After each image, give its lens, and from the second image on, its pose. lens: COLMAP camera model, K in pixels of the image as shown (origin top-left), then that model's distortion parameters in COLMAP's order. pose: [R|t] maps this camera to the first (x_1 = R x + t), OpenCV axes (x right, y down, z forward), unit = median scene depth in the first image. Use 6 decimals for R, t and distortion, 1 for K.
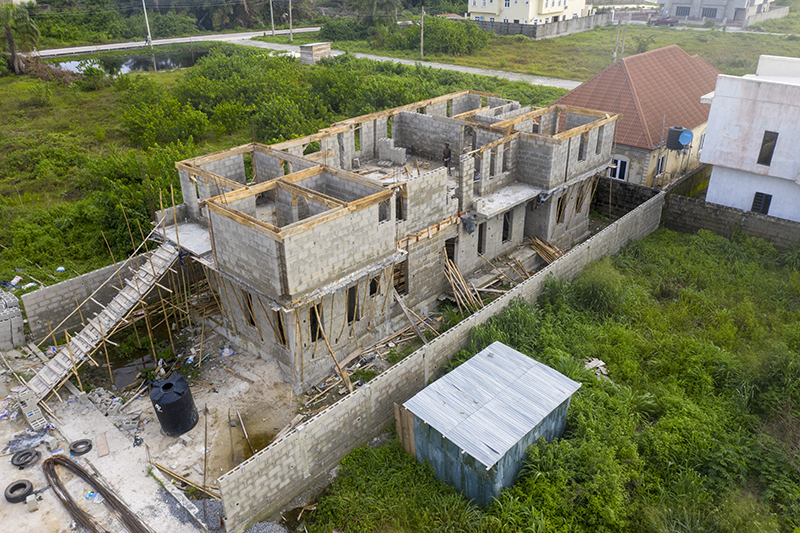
lens RADIAL K [[626.9, 0, 399.7], [0, 626.9, 258.5], [0, 0, 1]] dist [-0.015281, -0.005733]
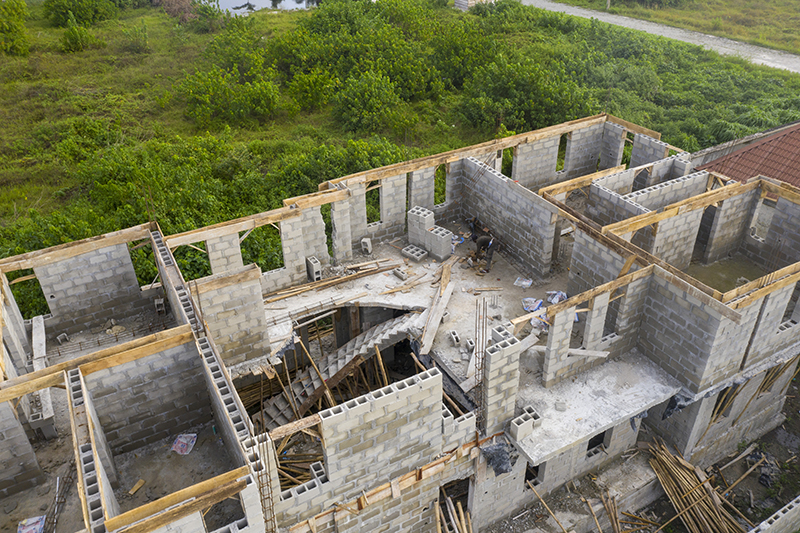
lens RADIAL K [[626.9, 0, 399.2], [0, 626.9, 252.8], [0, 0, 1]] dist [-0.015281, -0.005733]
pose [[0.950858, 0.155181, -0.267934, 0.121294], [-0.127471, 0.984799, 0.117994, -0.221159], [0.282172, -0.078042, 0.956184, 0.445757]]
